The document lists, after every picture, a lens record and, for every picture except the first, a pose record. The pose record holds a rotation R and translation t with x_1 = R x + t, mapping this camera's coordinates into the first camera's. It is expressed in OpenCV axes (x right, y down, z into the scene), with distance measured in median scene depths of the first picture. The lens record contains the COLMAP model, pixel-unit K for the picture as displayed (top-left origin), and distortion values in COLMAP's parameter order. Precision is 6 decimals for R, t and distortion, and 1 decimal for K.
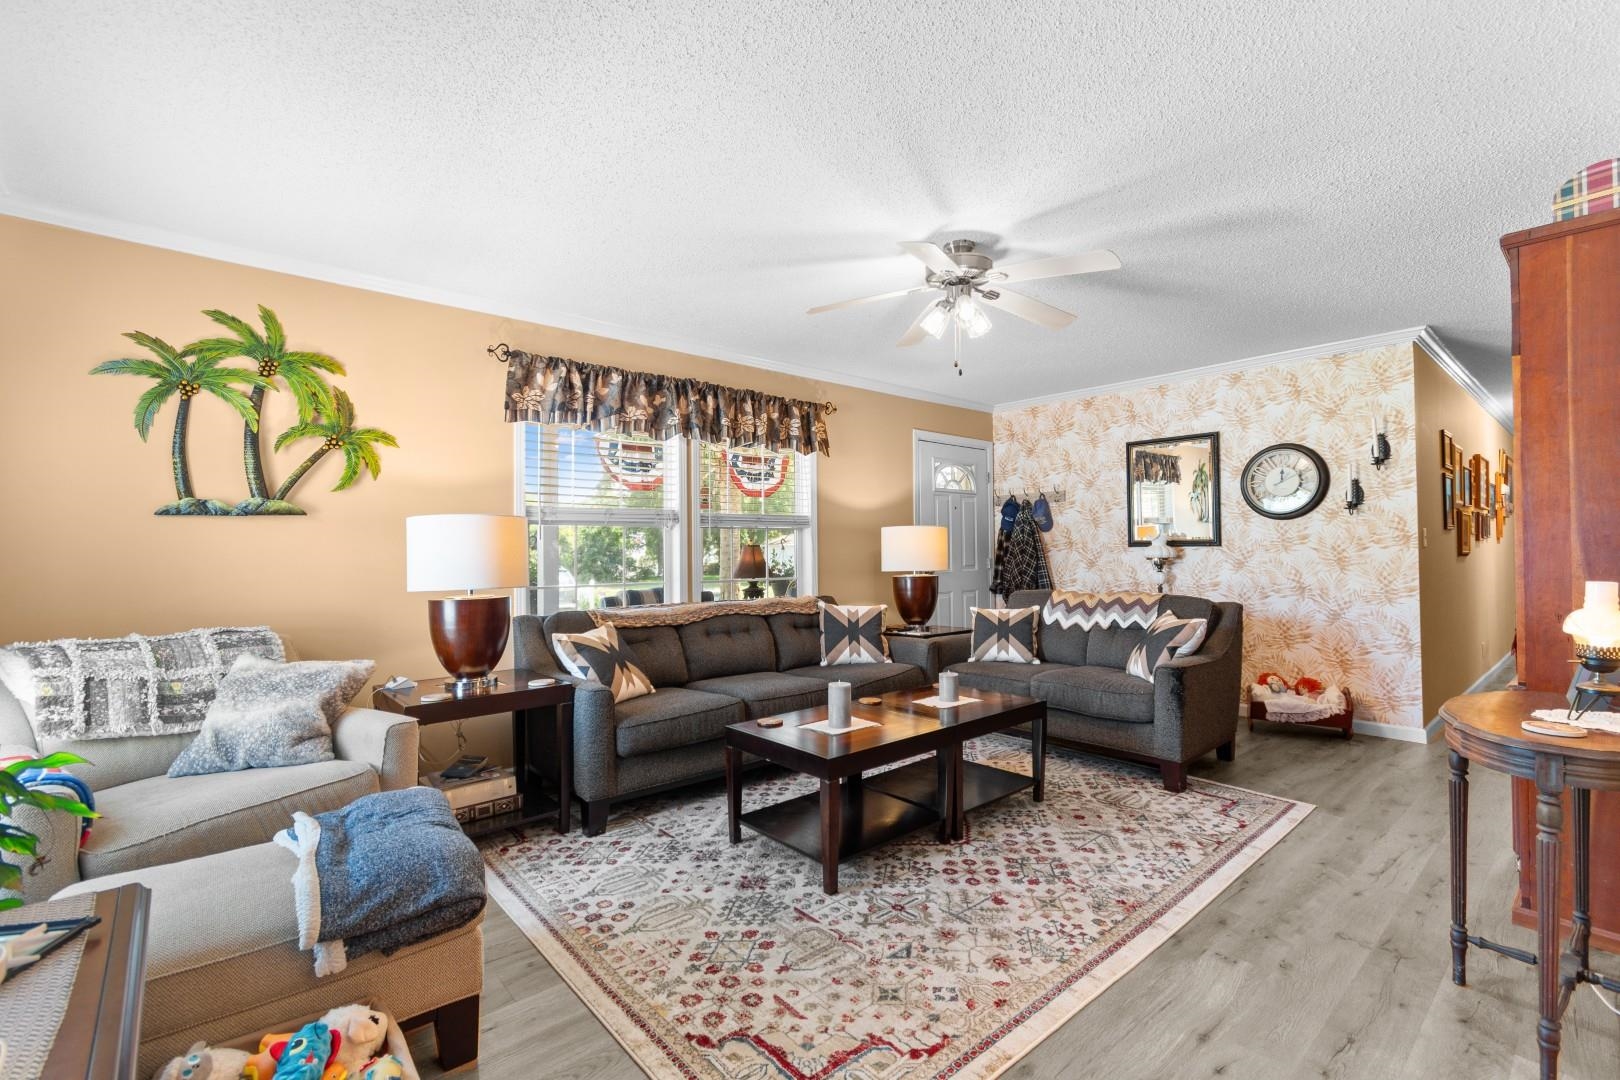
lens RADIAL K [[709.1, 0, 812.1], [0, 709.1, 541.6], [0, 0, 1]] dist [0.002273, -0.000262]
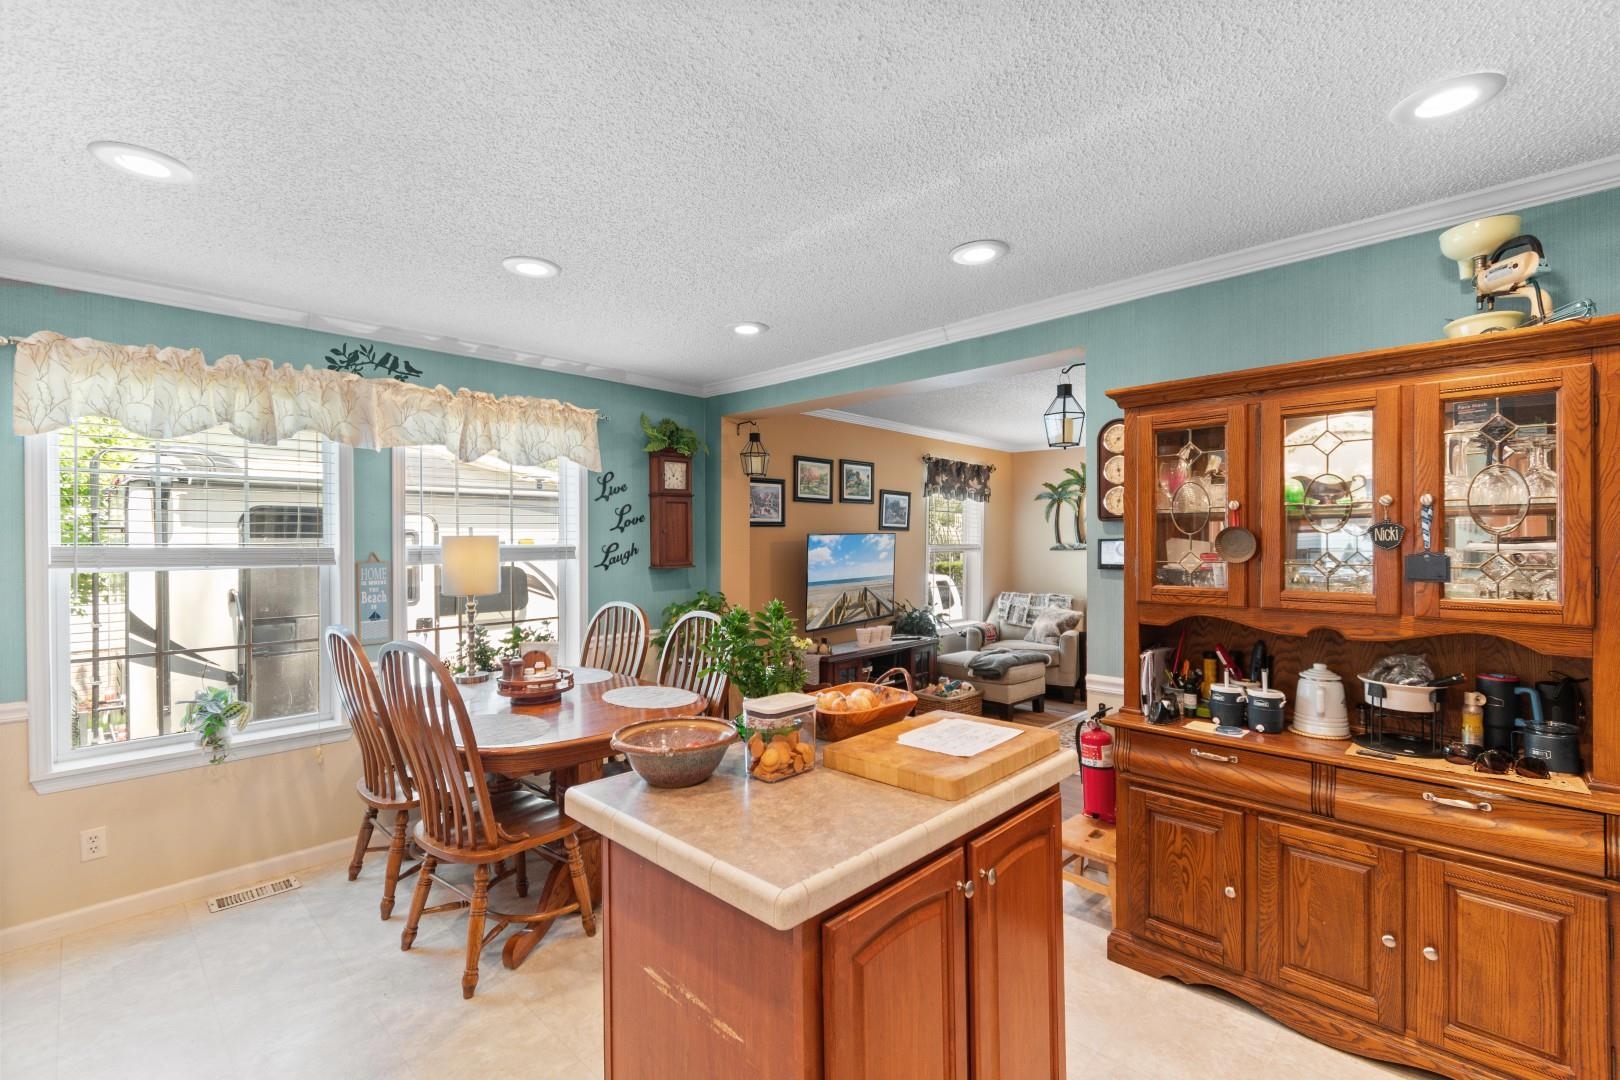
lens RADIAL K [[709.1, 0, 818.2], [0, 709.1, 540.6], [0, 0, 1]] dist [0.002273, -0.000262]
pose [[0.087933, 0.008545, -0.996090, 1.581101], [0.014623, 0.999844, 0.009869, -0.107483], [0.996019, -0.015433, 0.087795, -0.103679]]
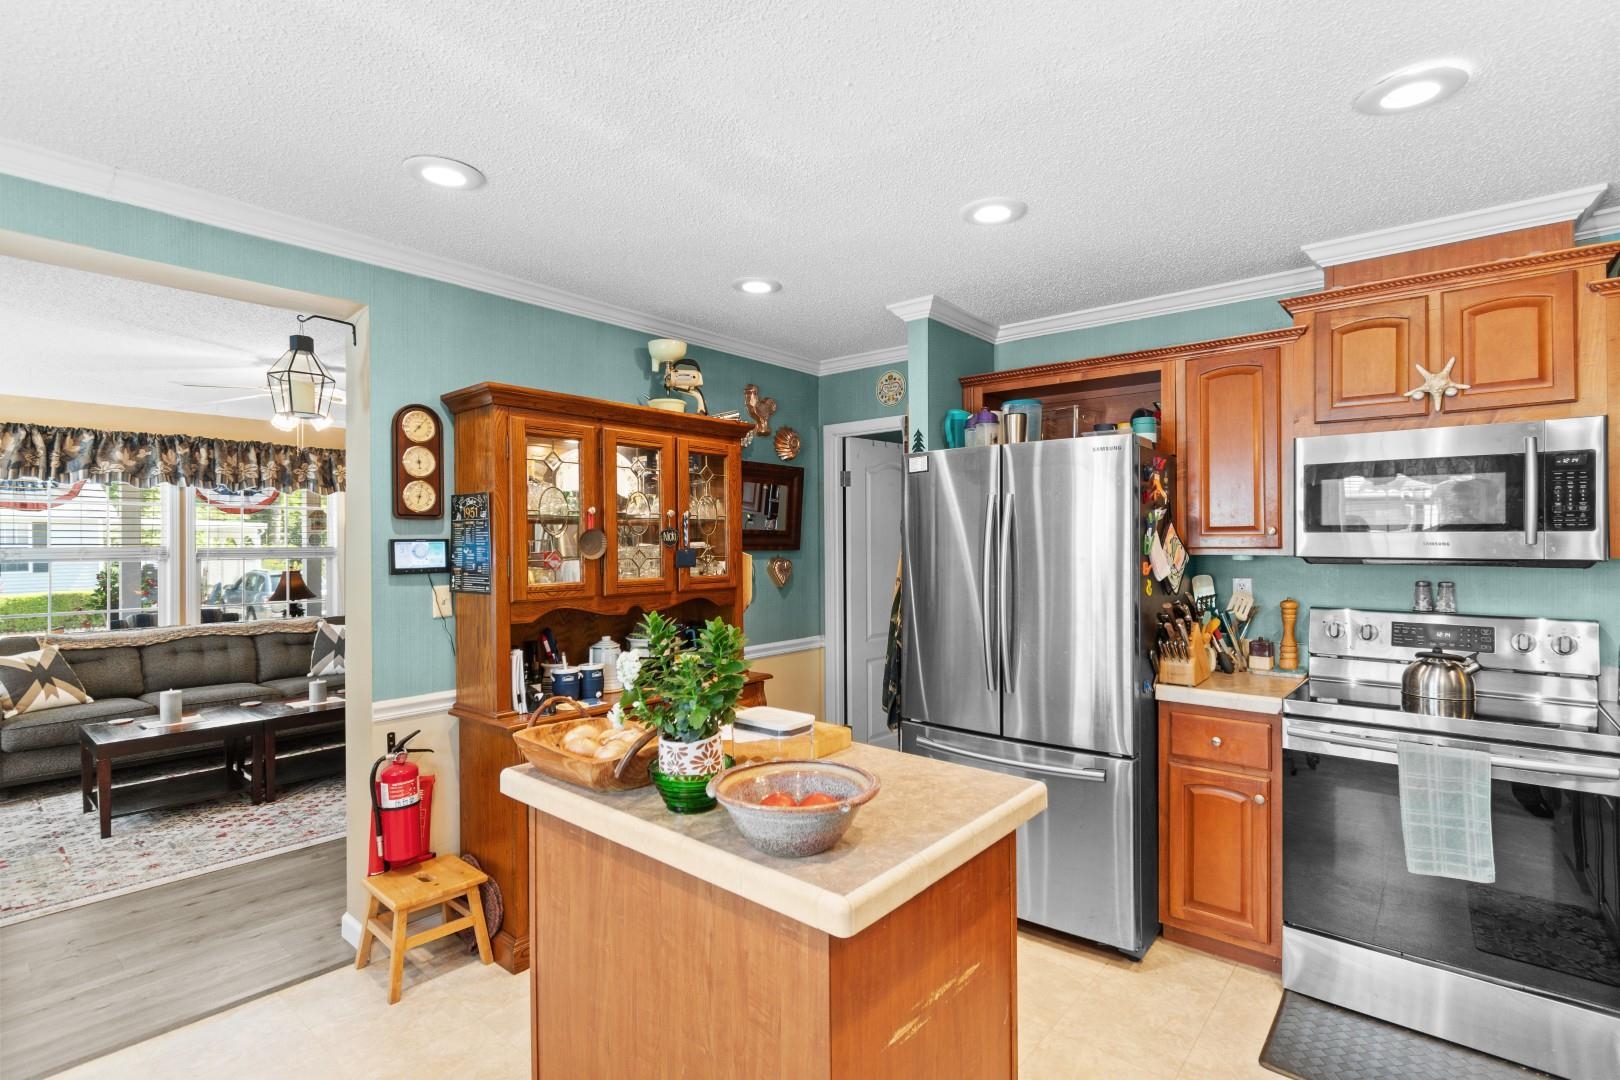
lens RADIAL K [[765.3, 0, 815.3], [0, 765.3, 541.1], [0, 0, 1]] dist [-0.005112, -0.000941]
pose [[0.986921, 0.004715, 0.161137, 0.972350], [-0.006011, 0.999953, 0.007556, -0.101815], [-0.161094, -0.008426, 0.986903, -0.607401]]
